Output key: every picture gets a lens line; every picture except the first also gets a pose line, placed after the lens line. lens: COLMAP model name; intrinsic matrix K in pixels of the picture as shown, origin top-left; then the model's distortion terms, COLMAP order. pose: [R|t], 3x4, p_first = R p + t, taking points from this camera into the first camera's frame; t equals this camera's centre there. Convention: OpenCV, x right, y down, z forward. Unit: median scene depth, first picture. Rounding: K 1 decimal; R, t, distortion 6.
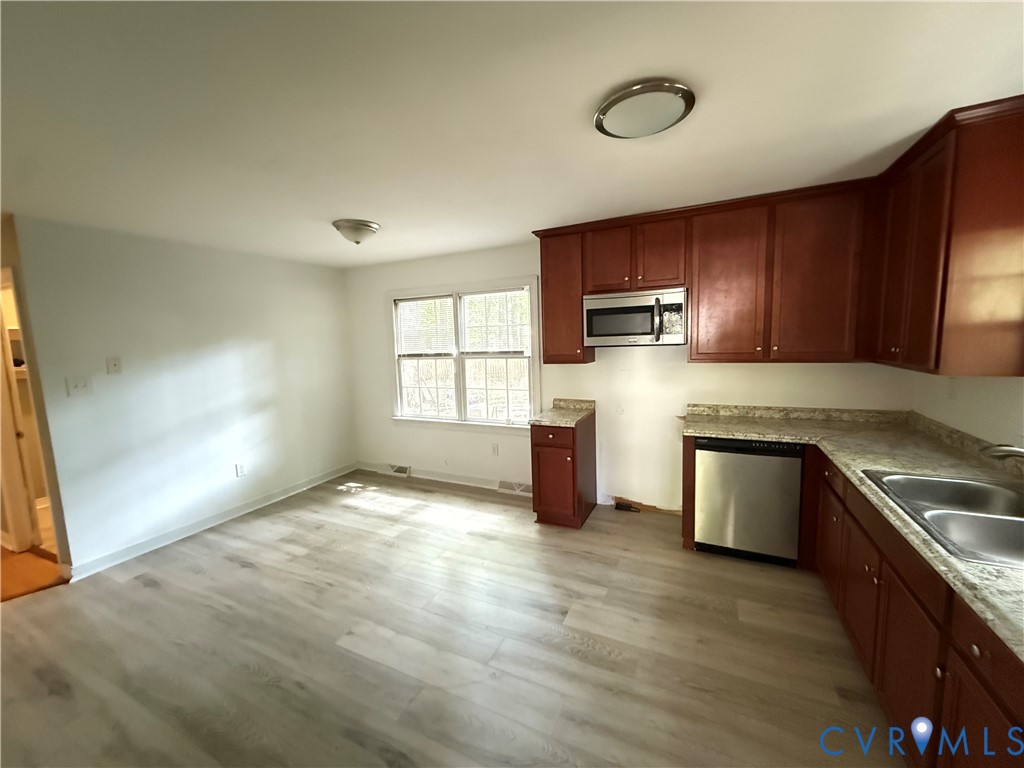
lens RADIAL K [[408.8, 0, 510.1], [0, 408.8, 383.8], [0, 0, 1]] dist [0.000513, 0.000055]
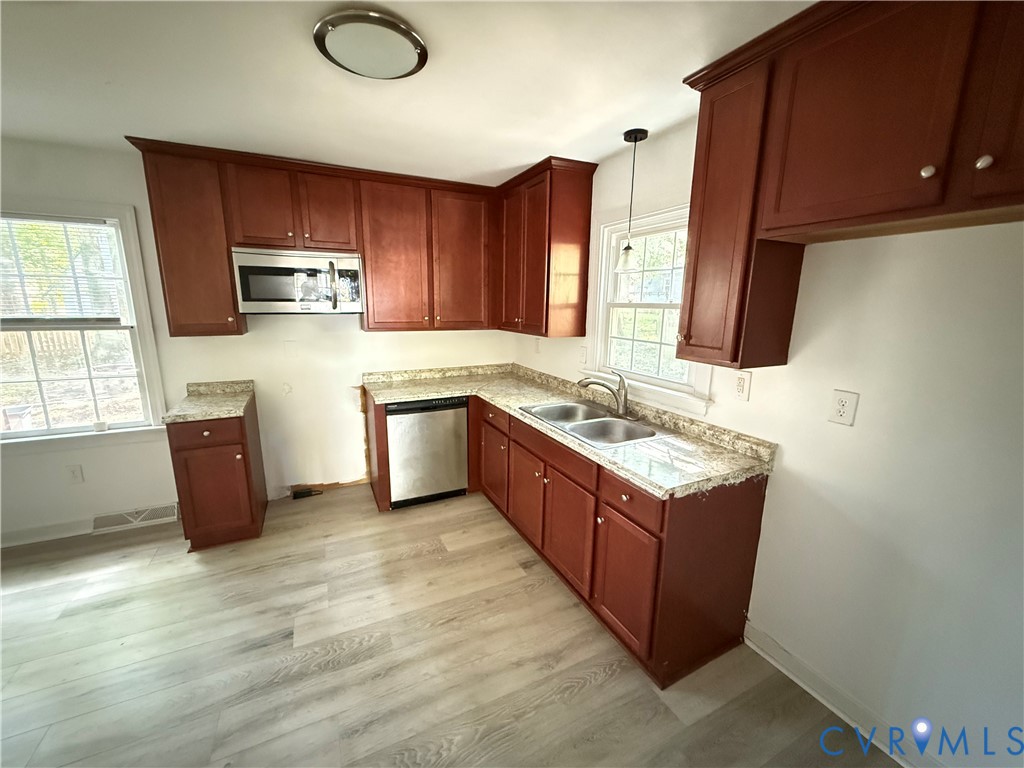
lens RADIAL K [[408.8, 0, 510.1], [0, 408.8, 383.8], [0, 0, 1]] dist [0.000513, 0.000055]
pose [[0.616464, -0.115743, 0.778829, -0.143961], [0.056825, 0.993098, 0.102607, -0.008218], [-0.785330, -0.018997, 0.618786, 0.108522]]
